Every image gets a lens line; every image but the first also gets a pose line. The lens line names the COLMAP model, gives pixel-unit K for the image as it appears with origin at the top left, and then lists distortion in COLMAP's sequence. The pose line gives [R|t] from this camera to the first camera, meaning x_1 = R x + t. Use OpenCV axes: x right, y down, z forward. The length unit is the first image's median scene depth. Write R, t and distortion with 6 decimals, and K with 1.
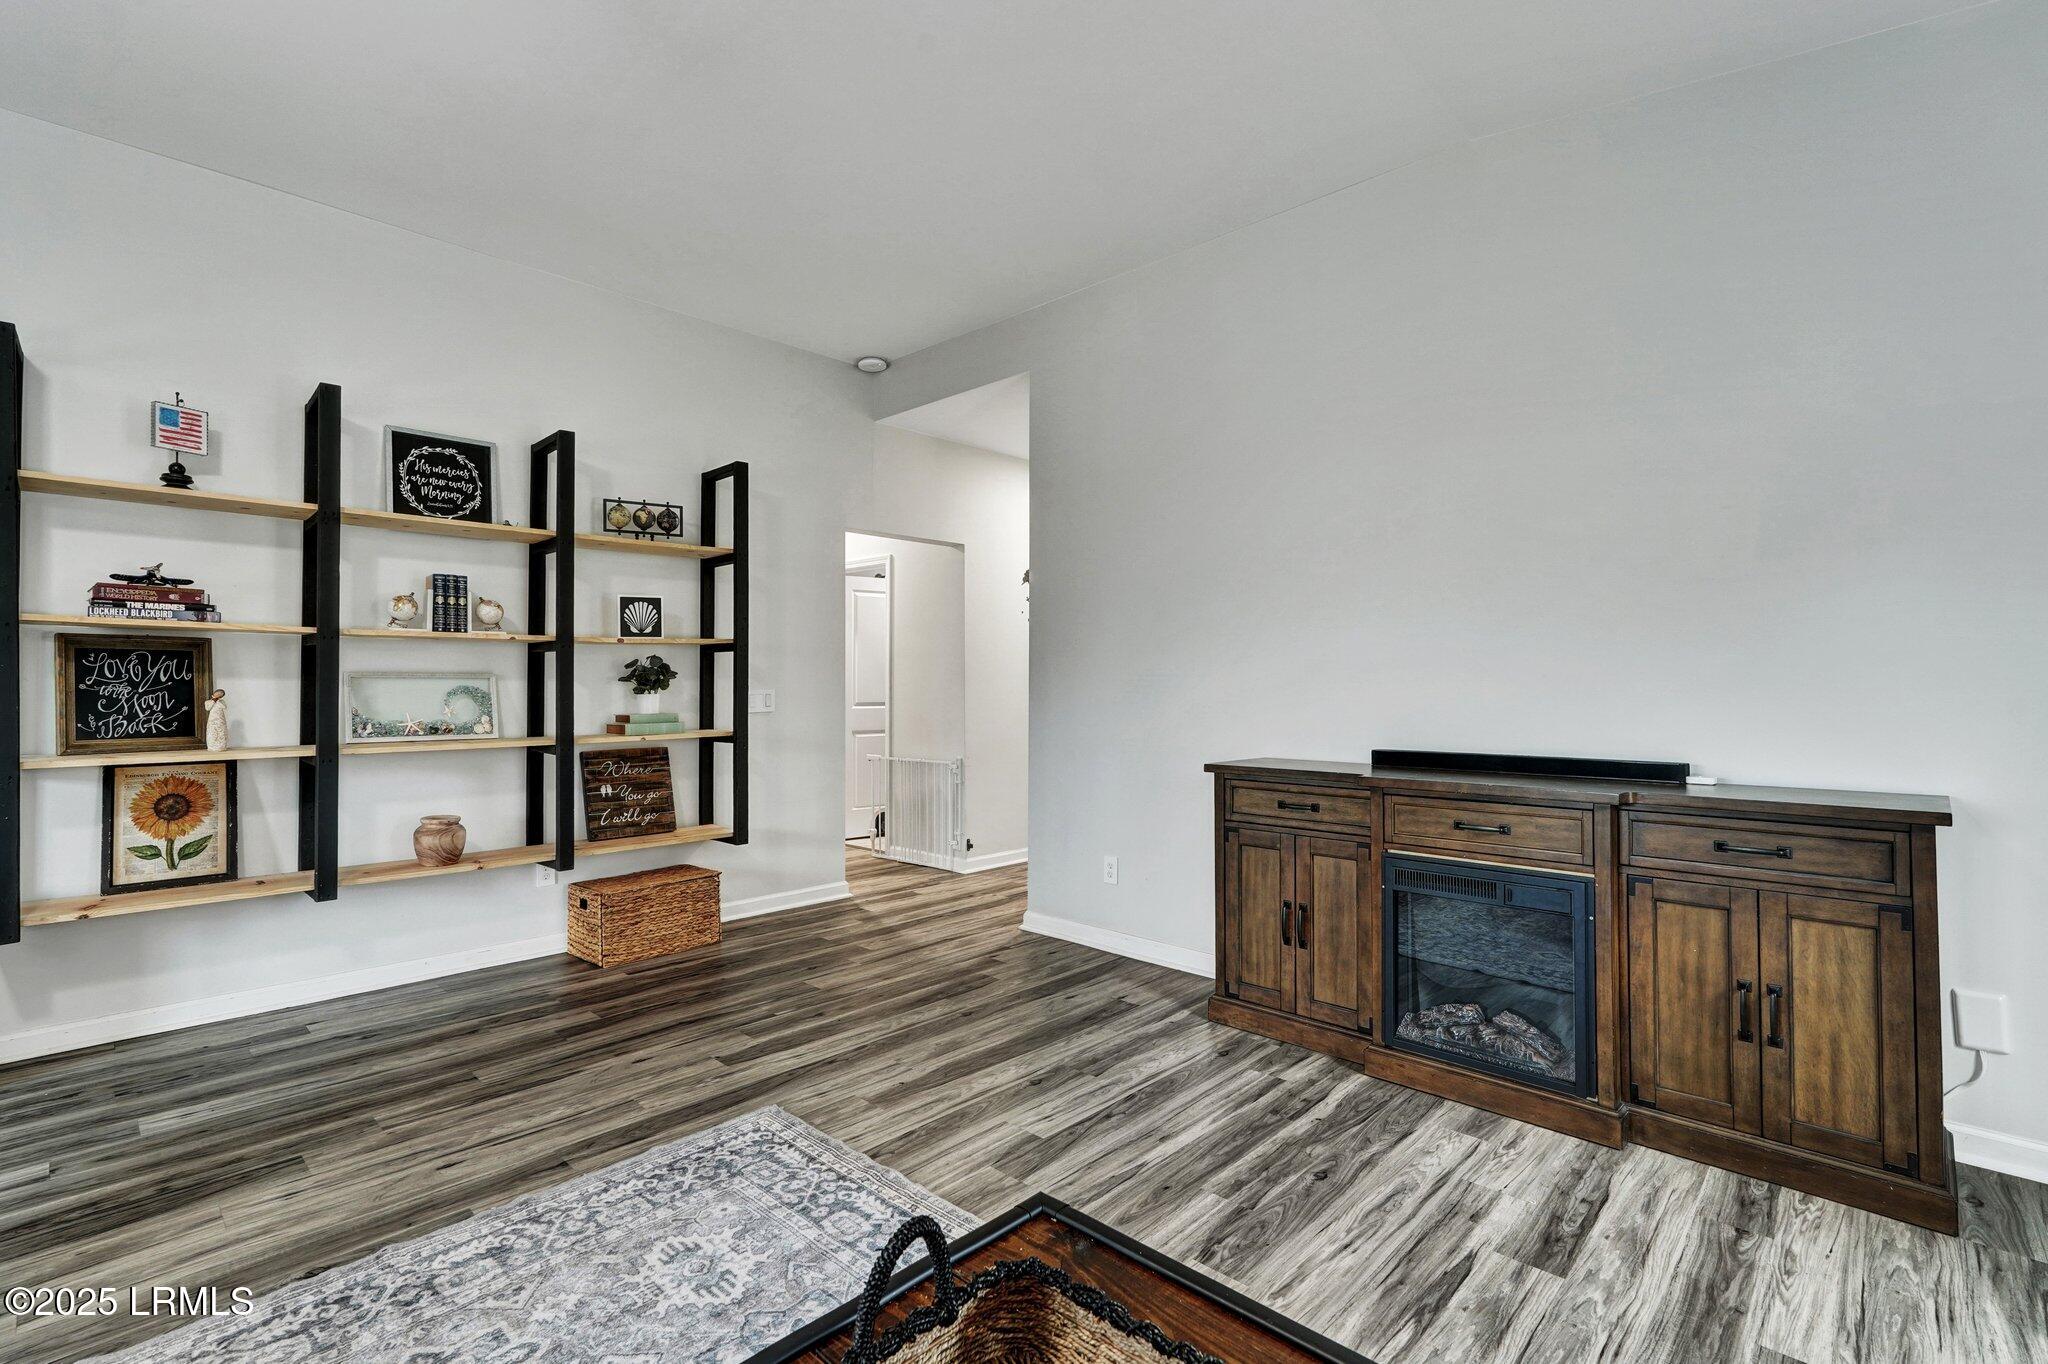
lens RADIAL K [[930.6, 0, 1003.8], [0, 930.6, 675.7], [0, 0, 1]] dist [-0.013830, 0.006156]
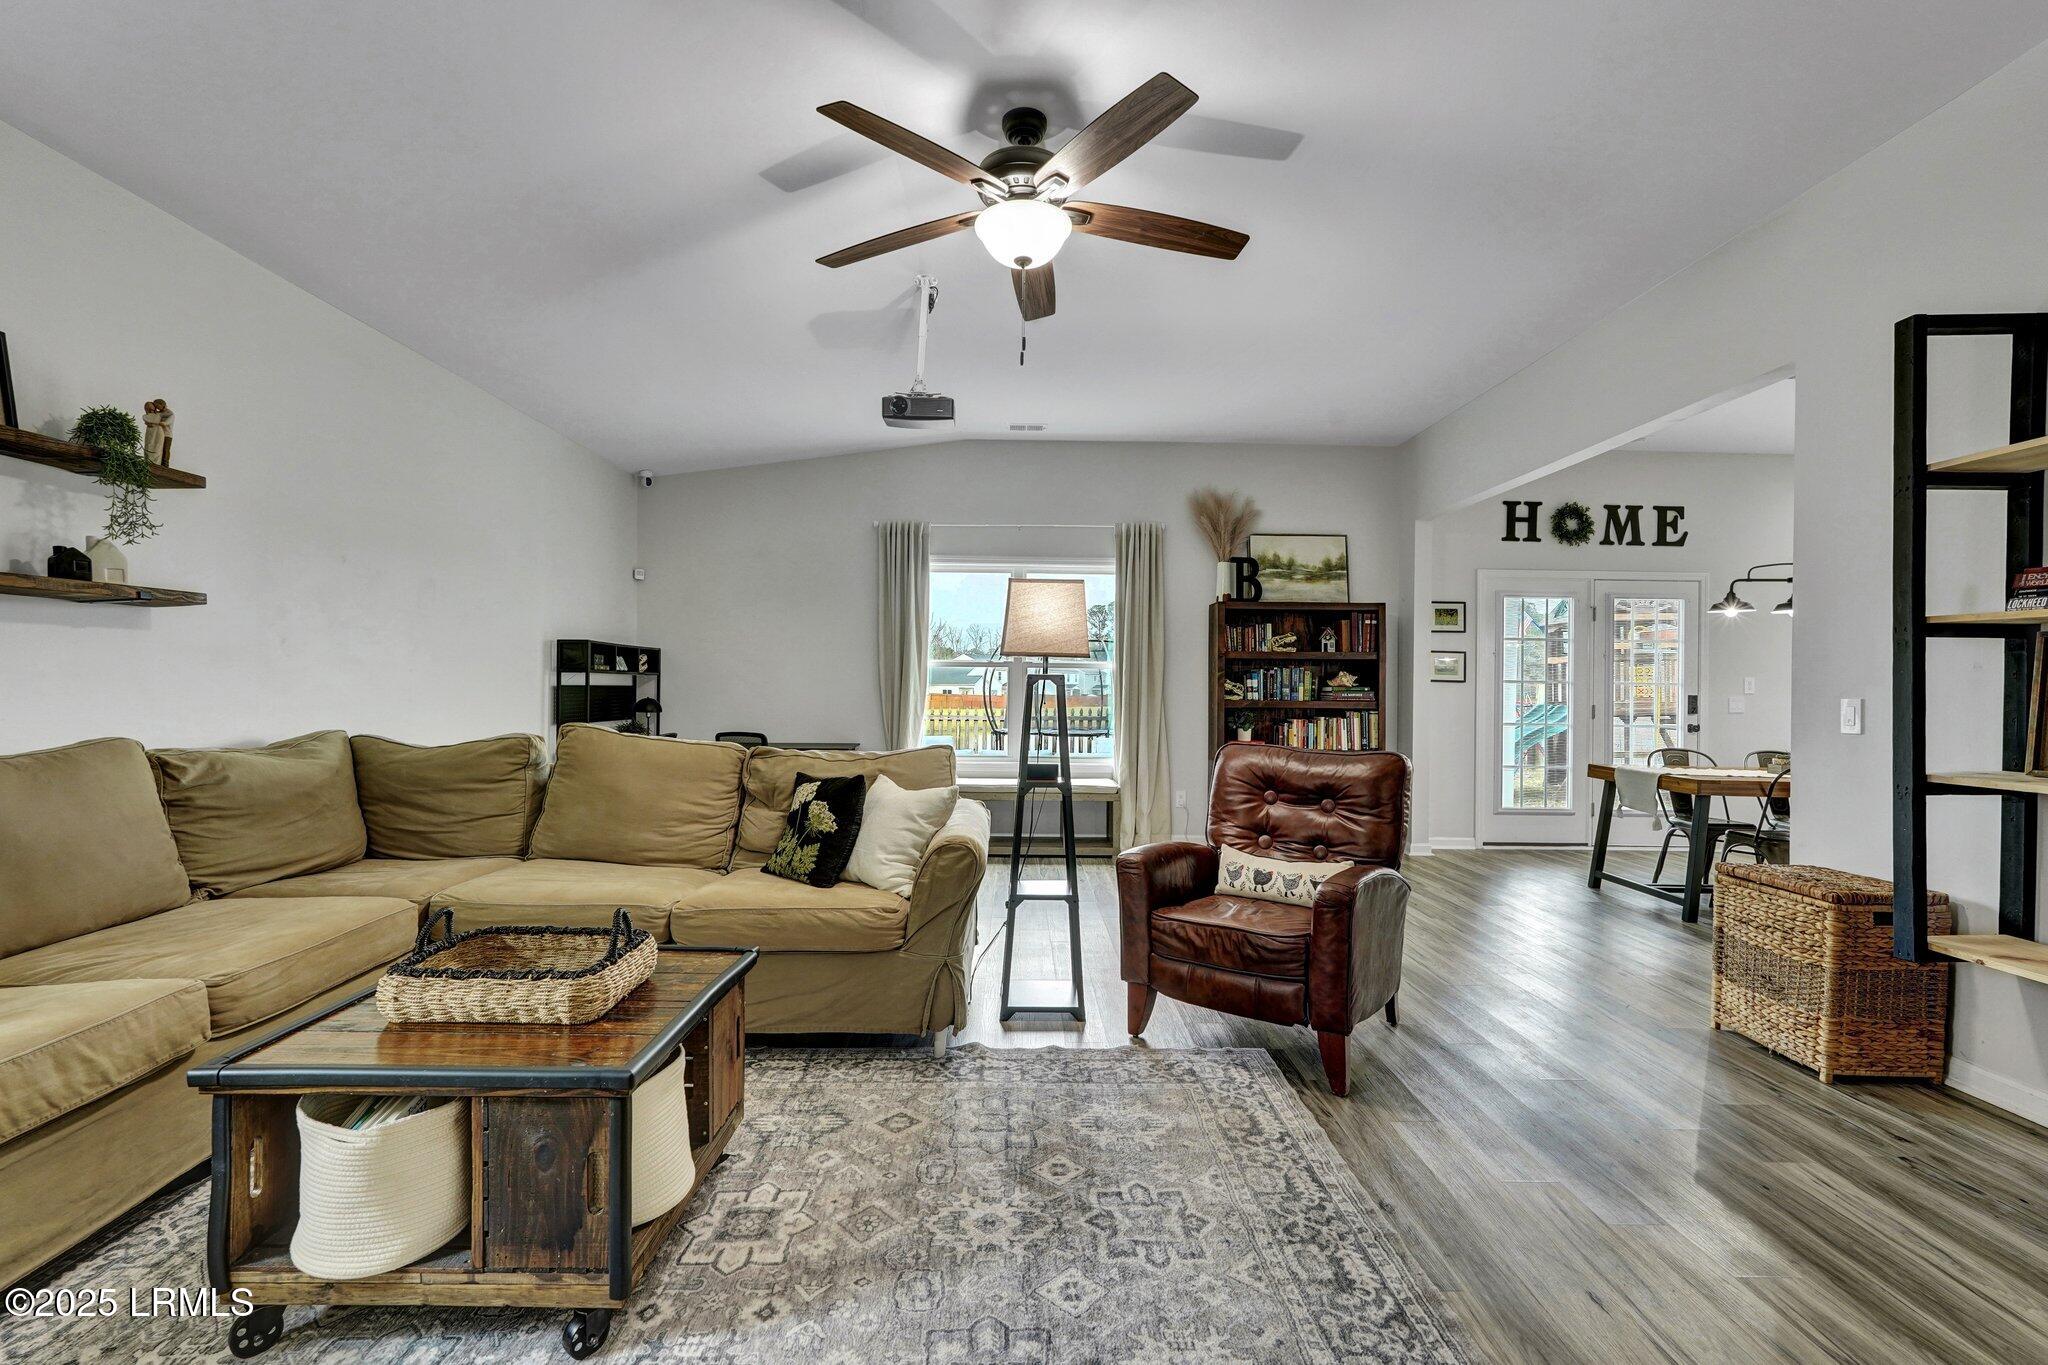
lens RADIAL K [[930.6, 0, 1019.6], [0, 930.6, 681.6], [0, 0, 1]] dist [-0.013830, 0.006156]
pose [[-0.707346, -0.011841, -0.706769, 0.229360], [-0.002914, 0.999900, -0.013836, 0.012182], [0.706862, -0.007727, -0.707309, 0.894678]]
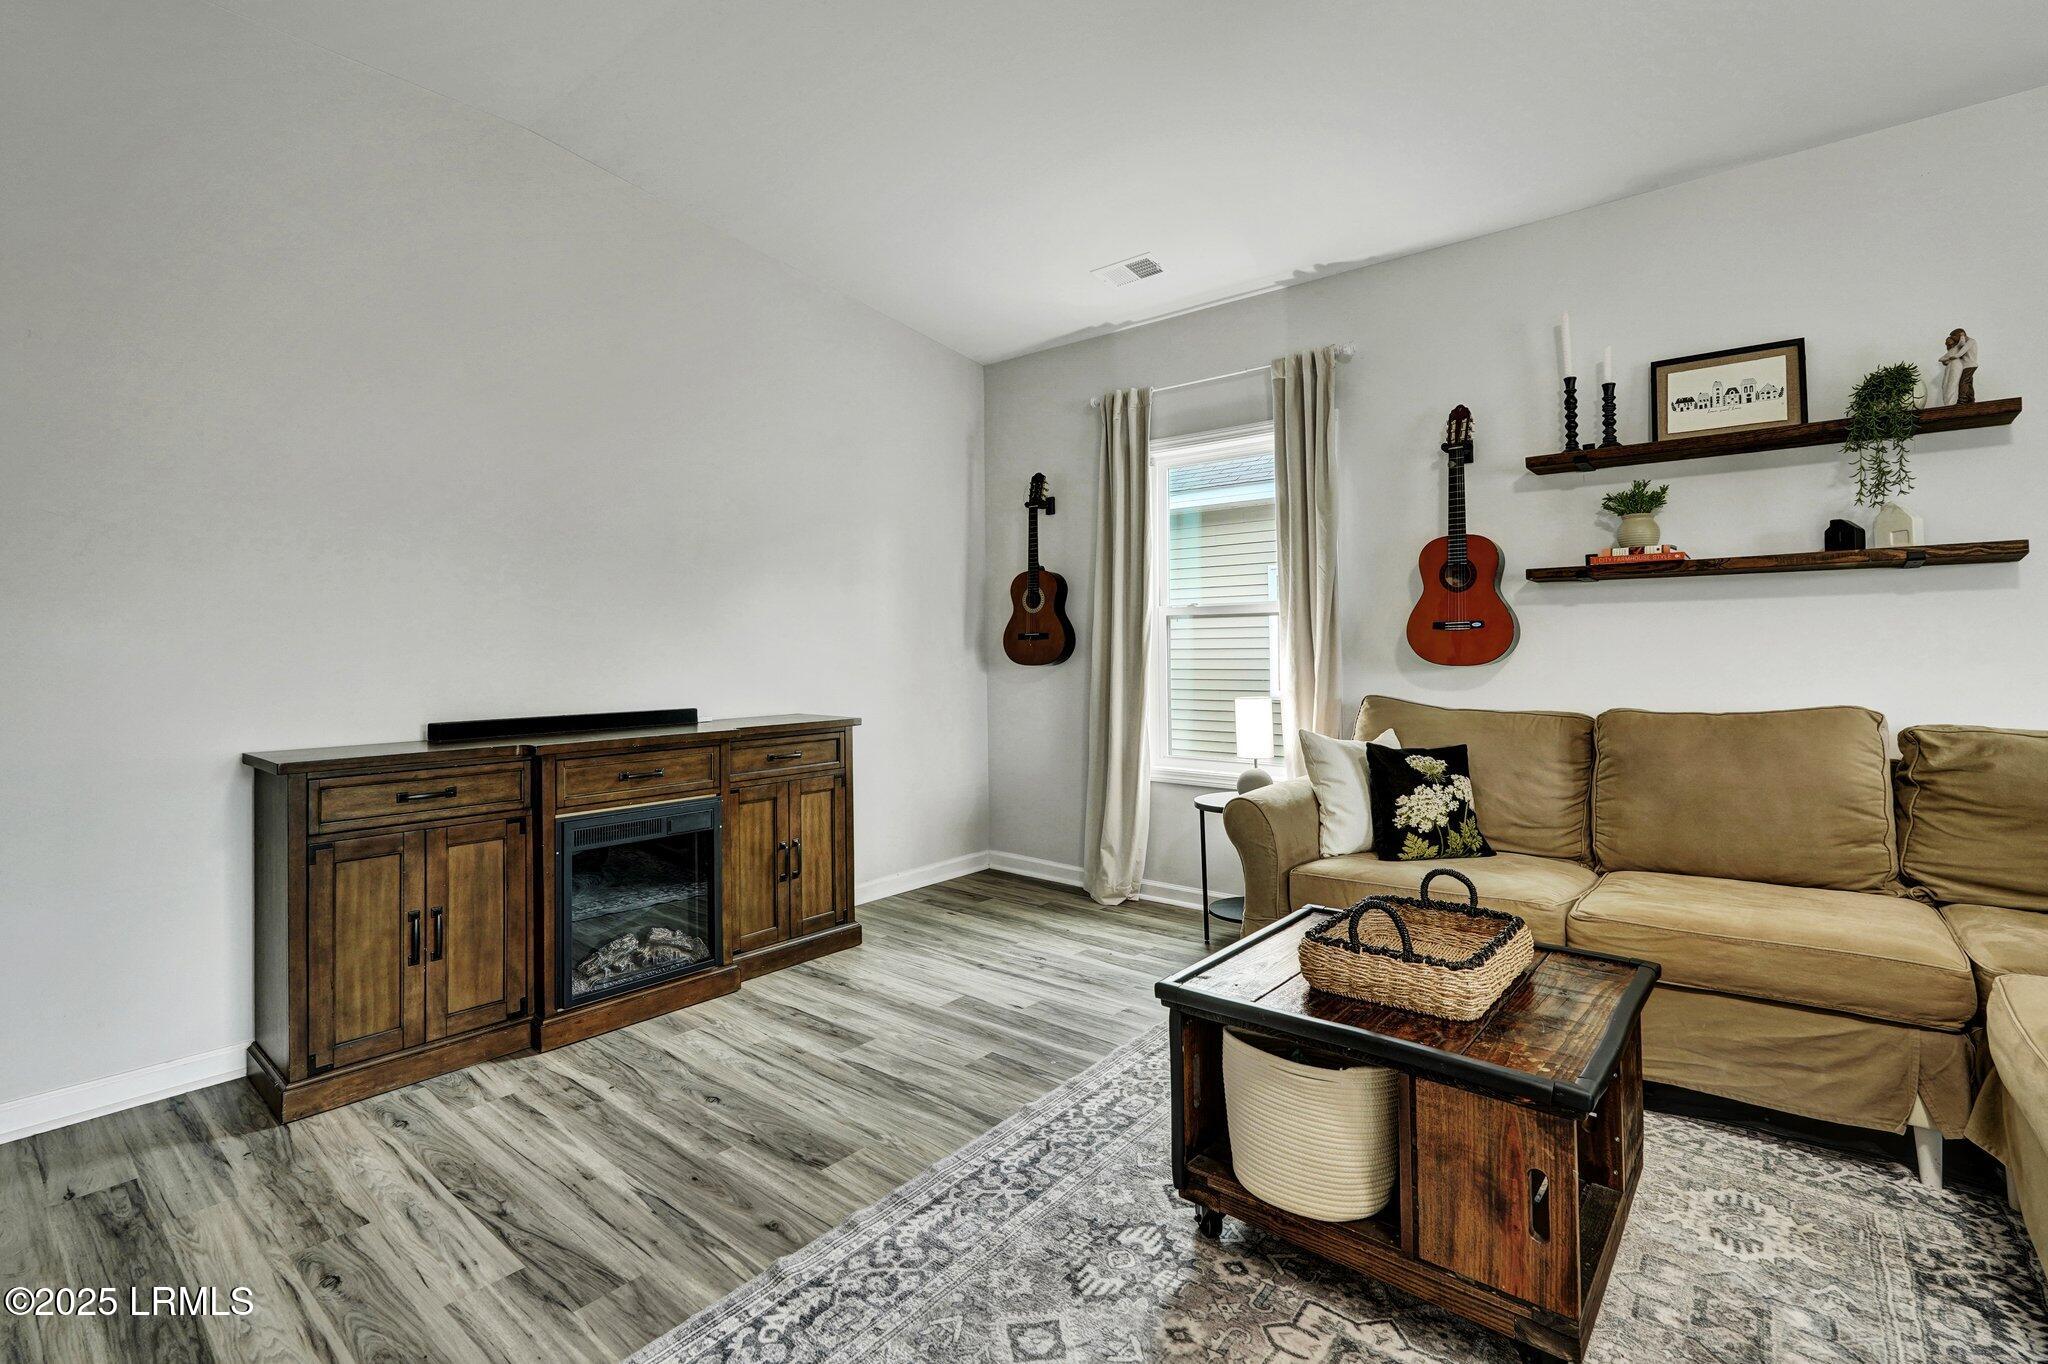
lens RADIAL K [[930.6, 0, 1027.9], [0, 930.6, 636.1], [0, 0, 1]] dist [-0.013830, 0.006156]
pose [[-0.085168, 0.020212, 0.996162, -0.566866], [-0.004618, 0.999775, -0.020680, 0.010884], [-0.996356, -0.006361, -0.085055, 0.522275]]
